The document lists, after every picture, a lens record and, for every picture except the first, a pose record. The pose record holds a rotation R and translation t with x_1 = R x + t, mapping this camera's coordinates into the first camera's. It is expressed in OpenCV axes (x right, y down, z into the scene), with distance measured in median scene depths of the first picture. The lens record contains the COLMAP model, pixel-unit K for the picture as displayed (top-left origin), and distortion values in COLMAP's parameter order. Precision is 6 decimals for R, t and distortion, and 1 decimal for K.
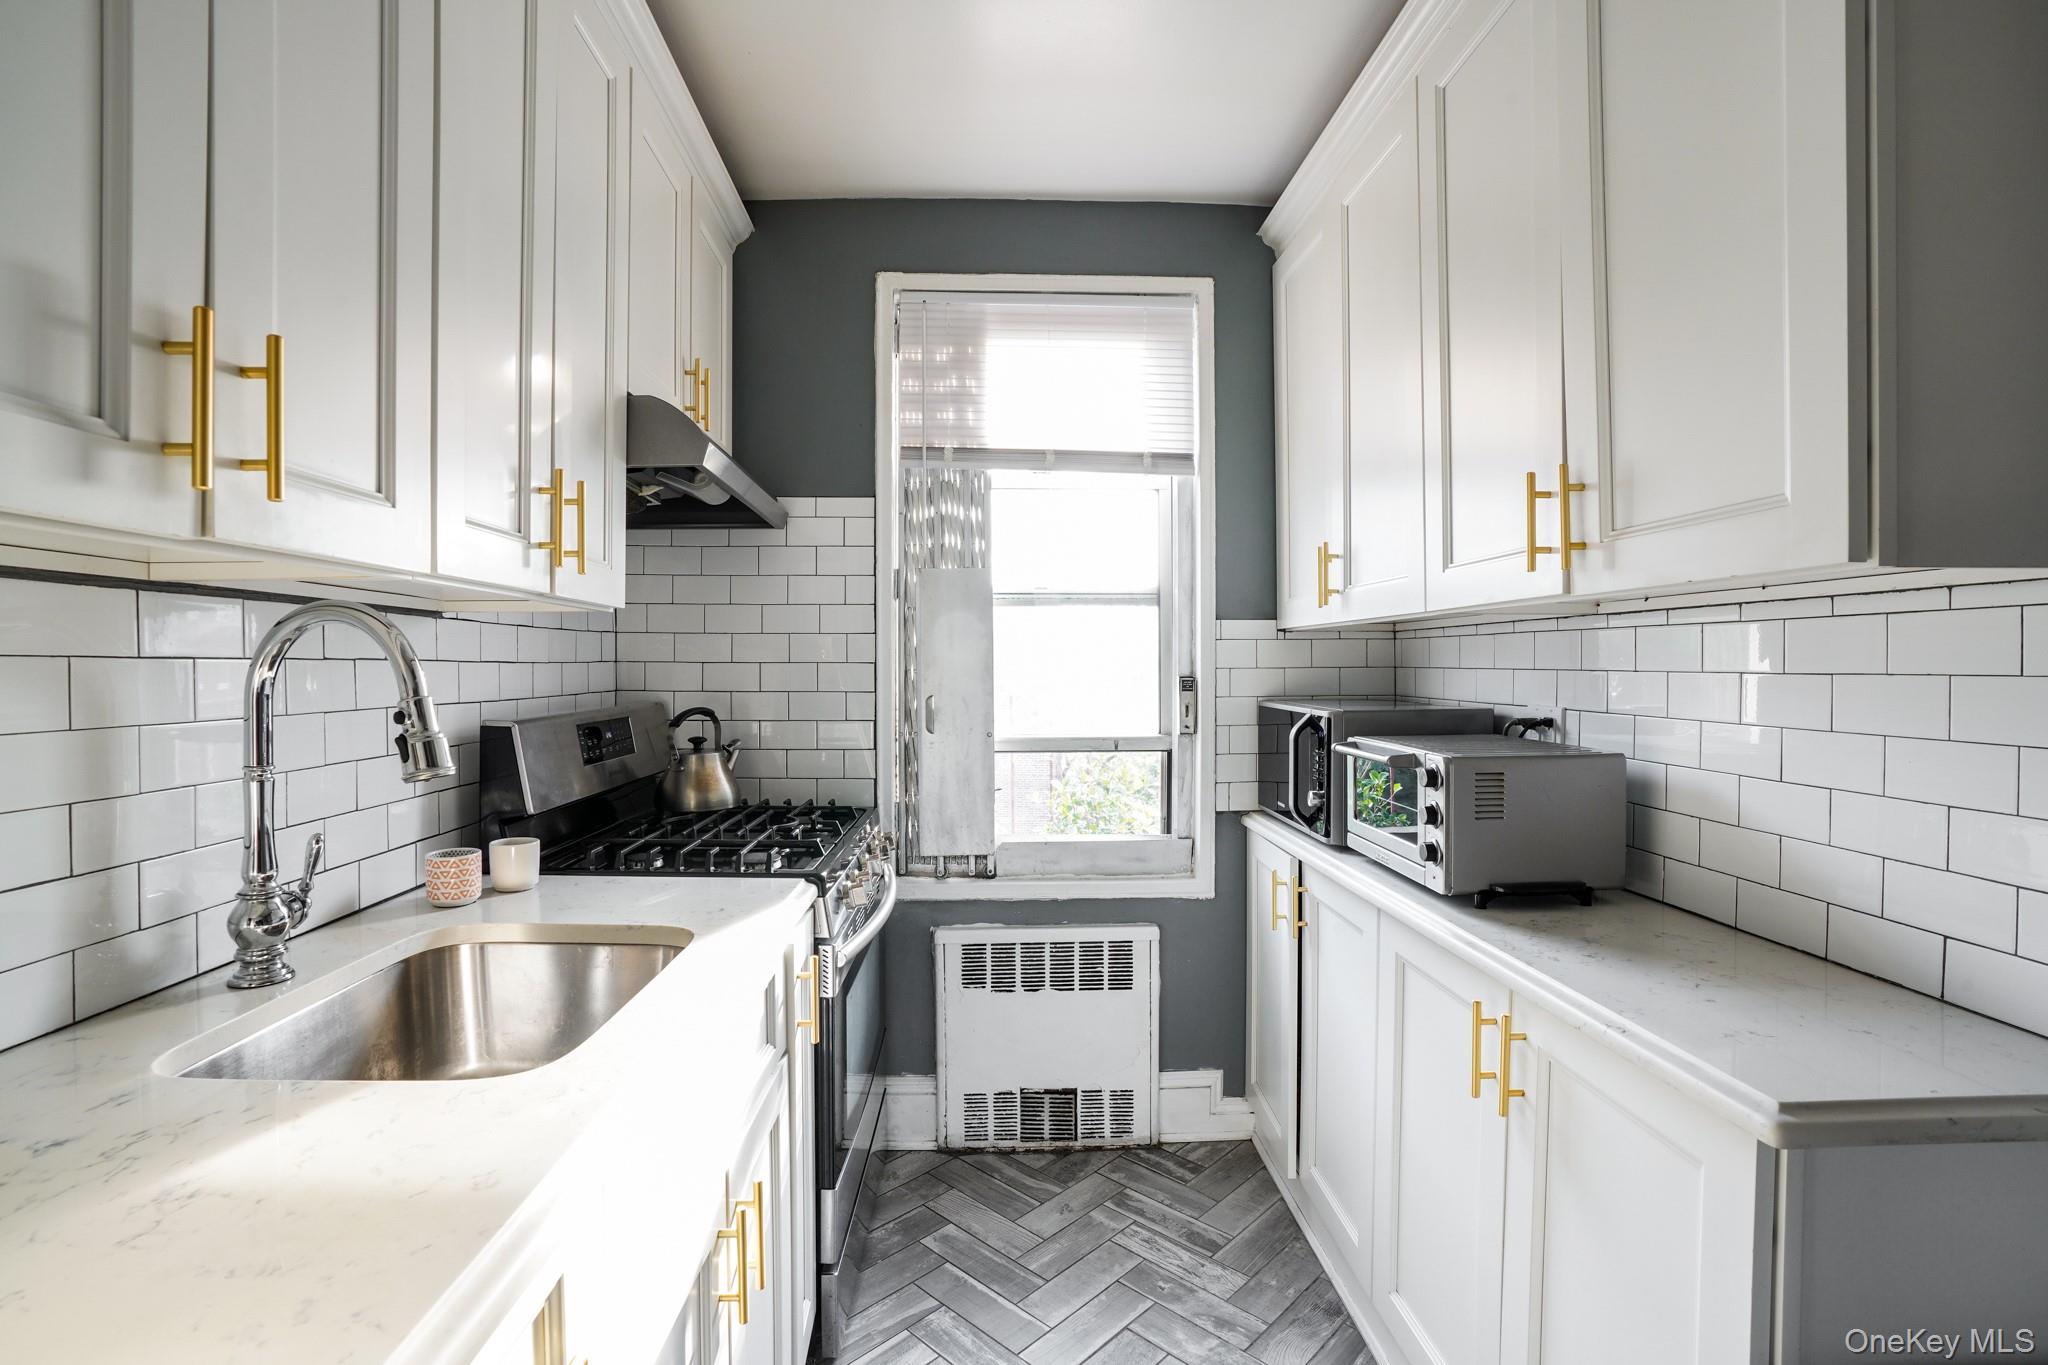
lens RADIAL K [[967.8, 0, 1009.2], [0, 967.8, 682.3], [0, 0, 1]] dist [-0.040207, 0.011847]
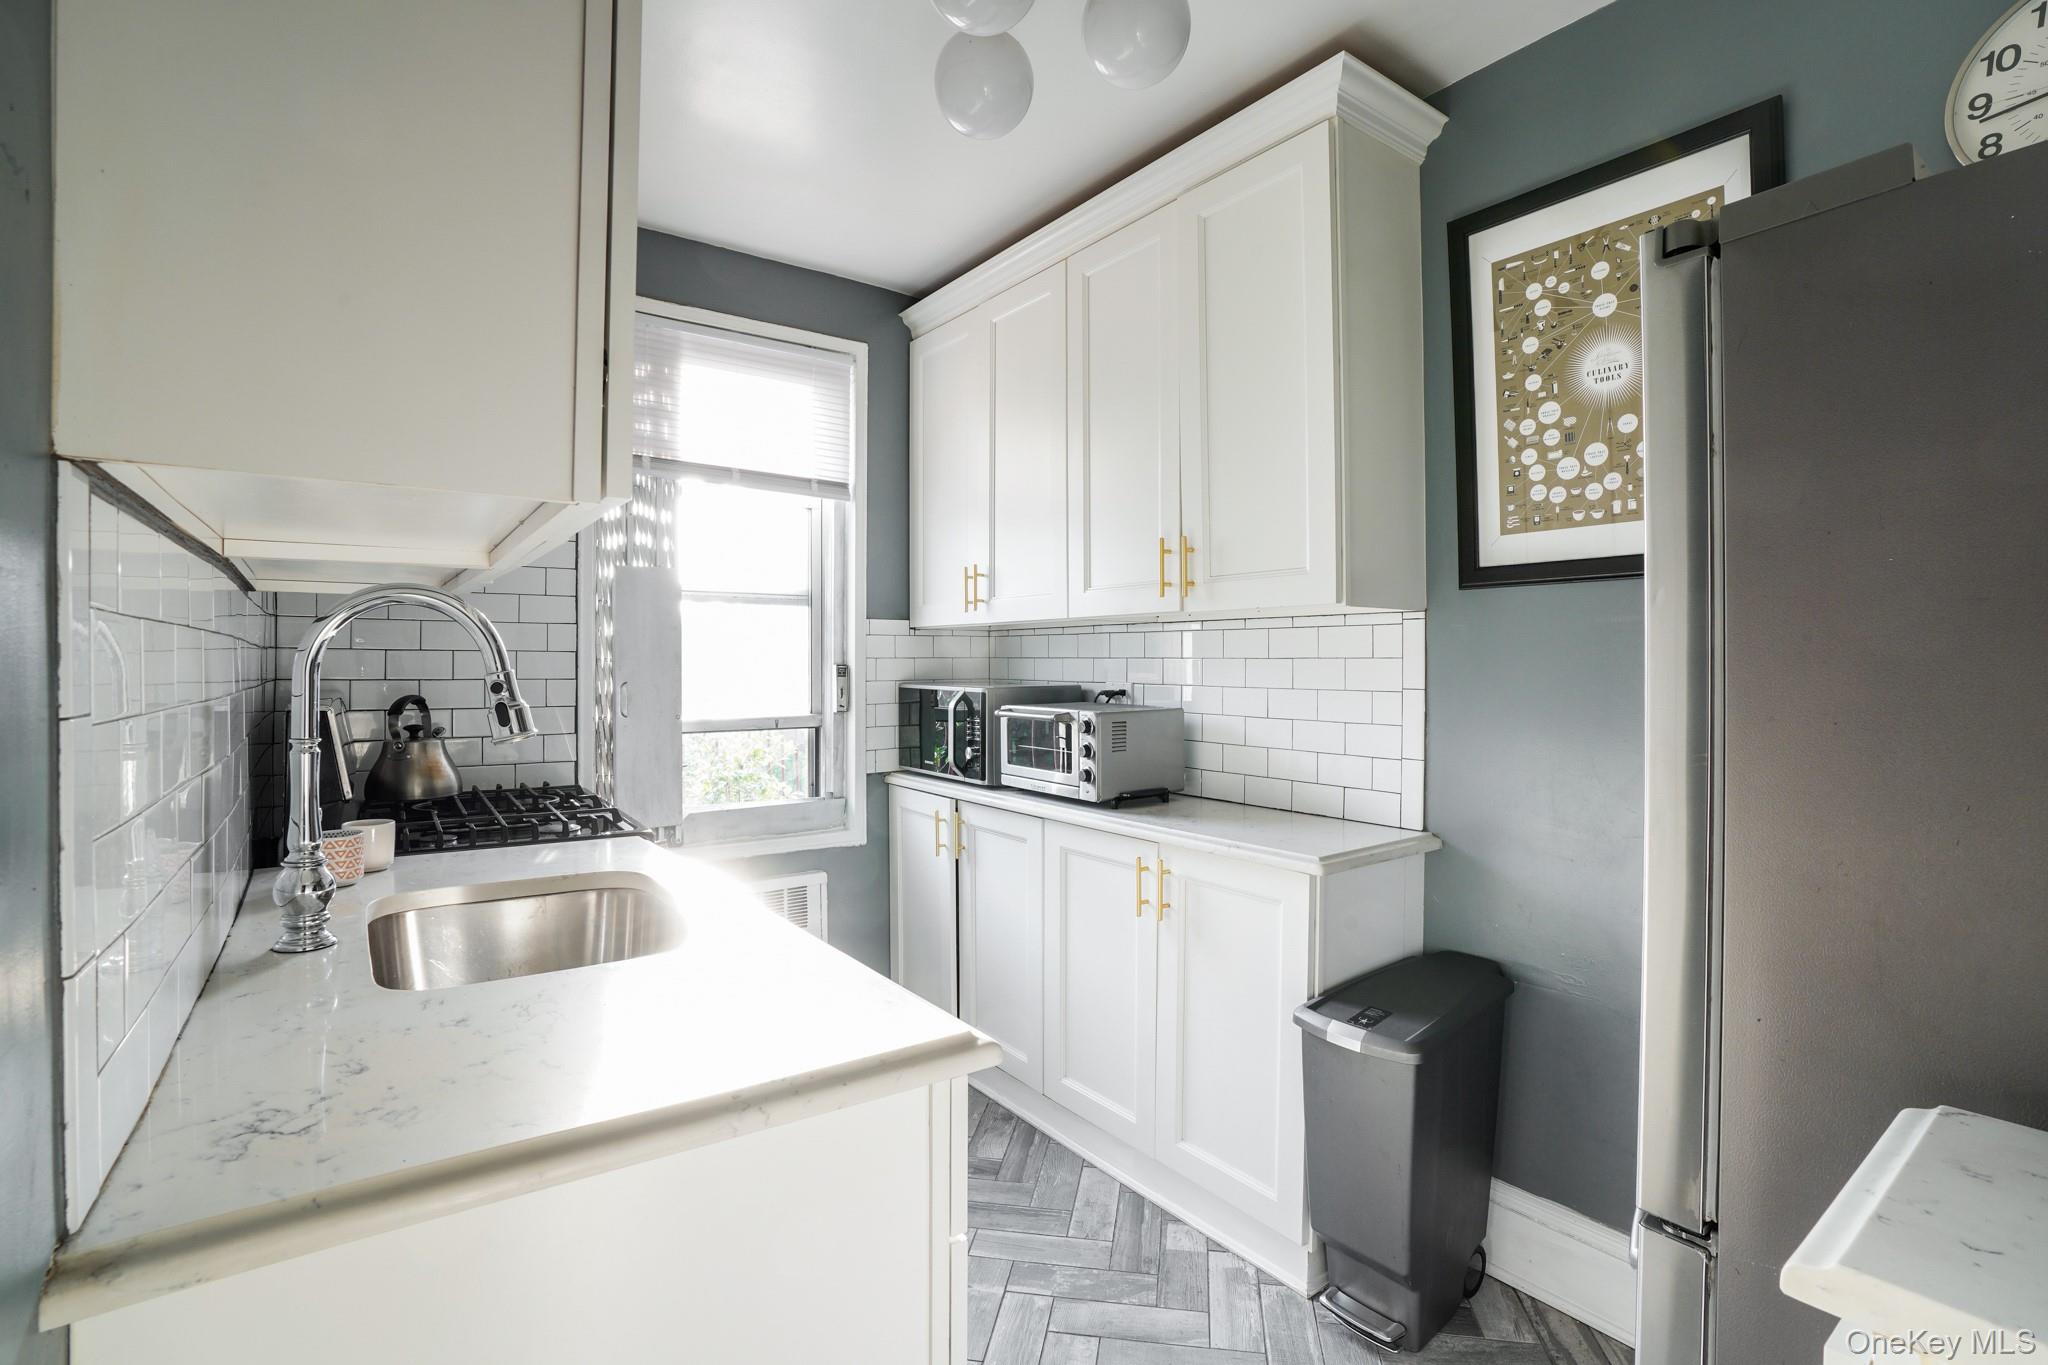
lens RADIAL K [[944.5, 0, 1028.5], [0, 944.5, 668.3], [0, 0, 1]] dist [-0.023371, 0.000101]
pose [[0.830830, -0.002940, 0.556518, -0.340546], [0.008679, 0.999933, -0.007674, 0.011740], [-0.556458, 0.011206, 0.830800, -0.145340]]
